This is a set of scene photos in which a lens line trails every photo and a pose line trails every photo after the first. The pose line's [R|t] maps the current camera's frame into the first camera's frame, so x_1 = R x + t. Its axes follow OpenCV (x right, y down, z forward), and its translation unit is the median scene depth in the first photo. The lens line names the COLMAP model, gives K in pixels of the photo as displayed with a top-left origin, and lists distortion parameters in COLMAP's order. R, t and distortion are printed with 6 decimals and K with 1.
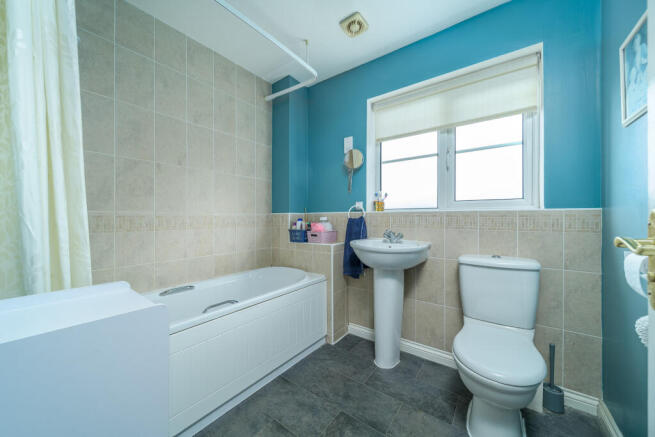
lens RADIAL K [[234.6, 0, 327.5], [0, 234.6, 218.5], [0, 0, 1]] dist [-0.000121, -0.000051]
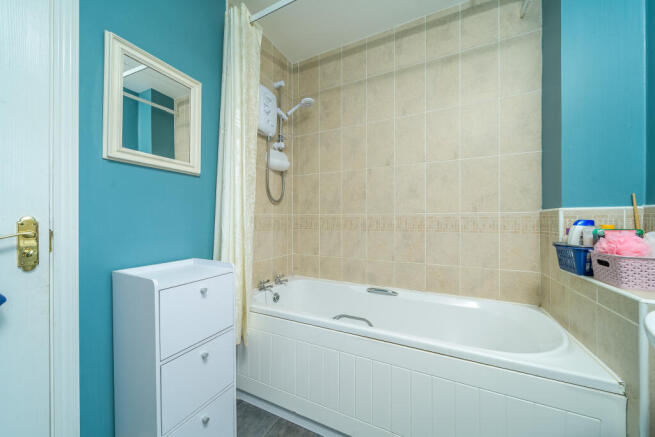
lens RADIAL K [[234.6, 0, 327.5], [0, 234.6, 218.5], [0, 0, 1]] dist [-0.000121, -0.000051]
pose [[0.180532, -0.000585, -0.983569, 0.287888], [0.003883, 0.999992, 0.000118, -0.005926], [0.983562, -0.003840, 0.180532, 0.558659]]
